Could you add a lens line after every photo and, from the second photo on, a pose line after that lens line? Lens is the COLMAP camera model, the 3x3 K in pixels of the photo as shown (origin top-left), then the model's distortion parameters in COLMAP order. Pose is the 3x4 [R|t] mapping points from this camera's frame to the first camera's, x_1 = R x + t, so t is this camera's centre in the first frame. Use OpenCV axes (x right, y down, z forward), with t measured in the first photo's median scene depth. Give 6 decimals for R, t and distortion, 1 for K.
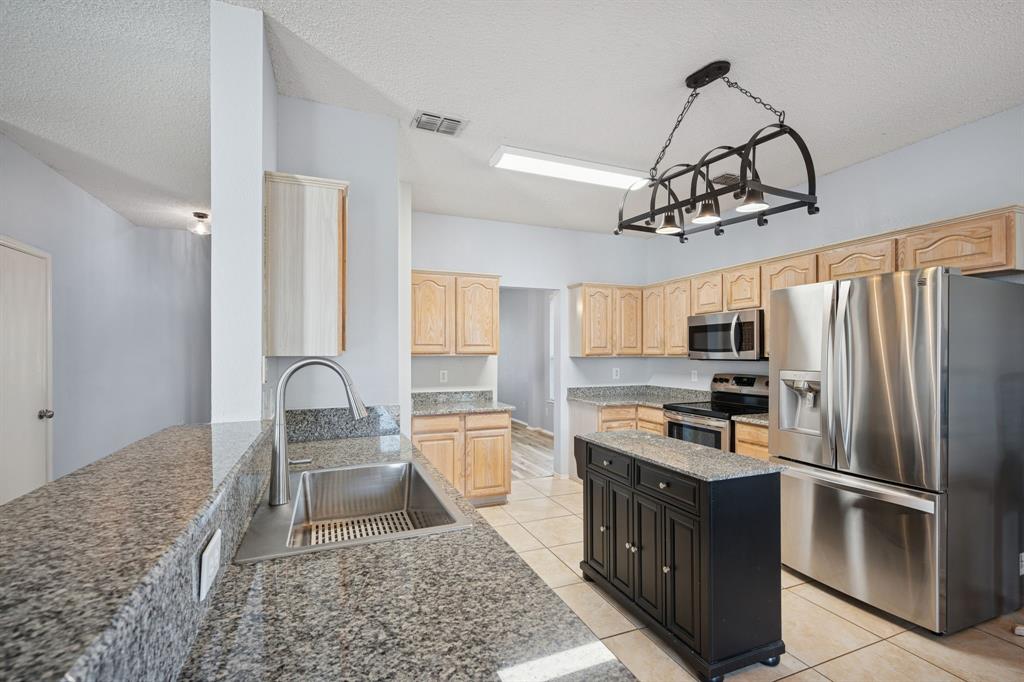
lens RADIAL K [[431.5, 0, 507.2], [0, 431.5, 352.3], [0, 0, 1]] dist [0.000767, 0.000163]
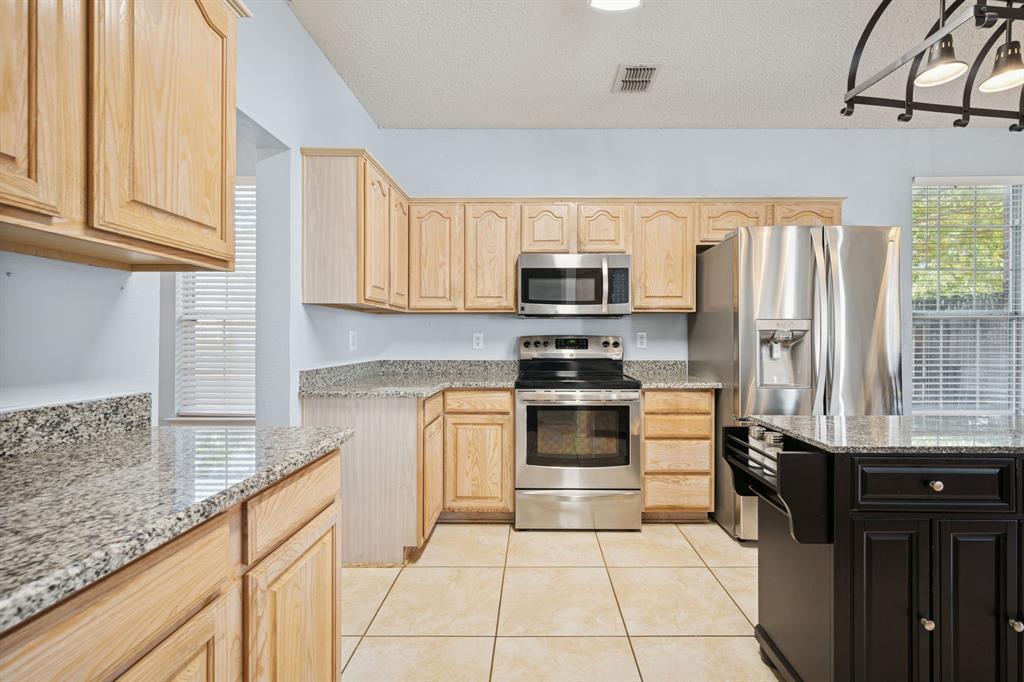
lens RADIAL K [[431.5, 0, 532.2], [0, 431.5, 337.6], [0, 0, 1]] dist [0.000767, 0.000163]
pose [[0.375554, 0.003722, 0.926793, -0.221060], [-0.009559, 0.999954, -0.000142, 0.052471], [-0.926751, -0.008806, 0.375572, 0.702000]]
